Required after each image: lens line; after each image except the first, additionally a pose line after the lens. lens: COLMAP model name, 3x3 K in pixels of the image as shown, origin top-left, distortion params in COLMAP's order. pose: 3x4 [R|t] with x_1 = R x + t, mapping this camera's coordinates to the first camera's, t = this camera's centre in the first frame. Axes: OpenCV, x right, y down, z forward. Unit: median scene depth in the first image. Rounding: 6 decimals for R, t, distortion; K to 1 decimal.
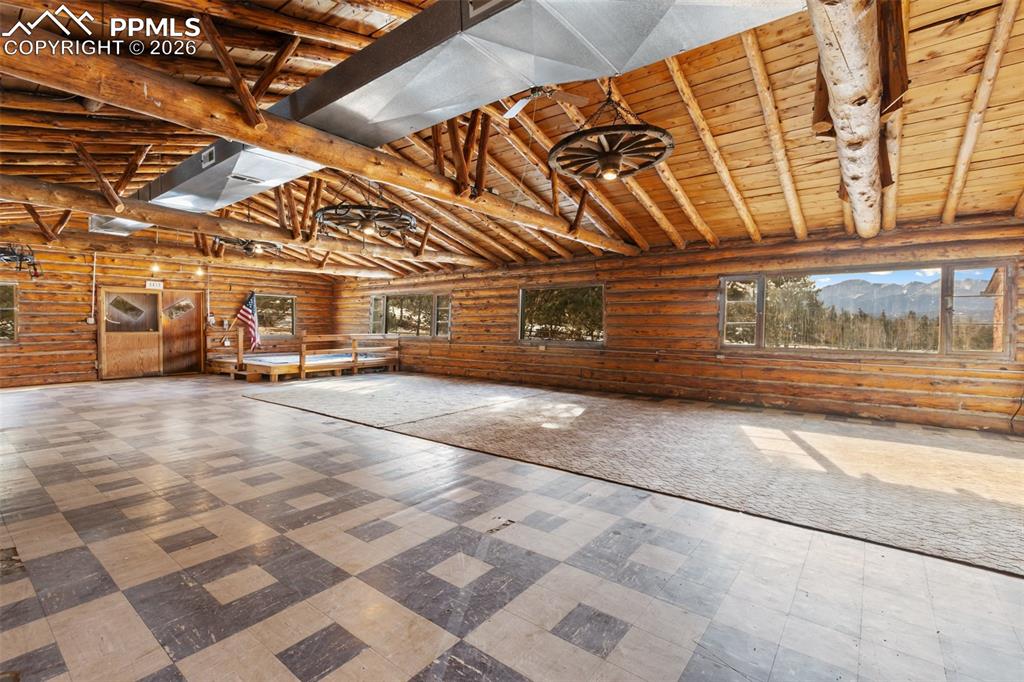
lens RADIAL K [[465.6, 0, 510.5], [0, 465.6, 335.3], [0, 0, 1]] dist [-0.013358, -0.003301]
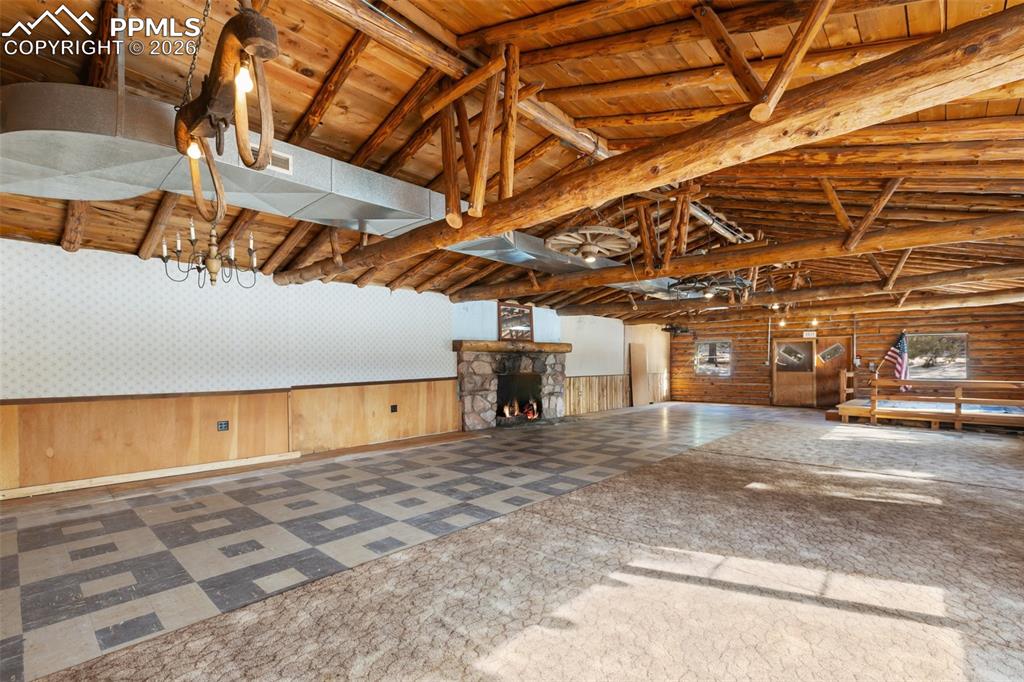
lens RADIAL K [[465.6, 0, 510.6], [0, 465.6, 346.9], [0, 0, 1]] dist [-0.013358, -0.003301]
pose [[-0.087911, -0.031139, -0.995642, 0.545712], [-0.018080, 0.999396, -0.029660, -0.023488], [0.995964, 0.015394, -0.088421, 0.302251]]
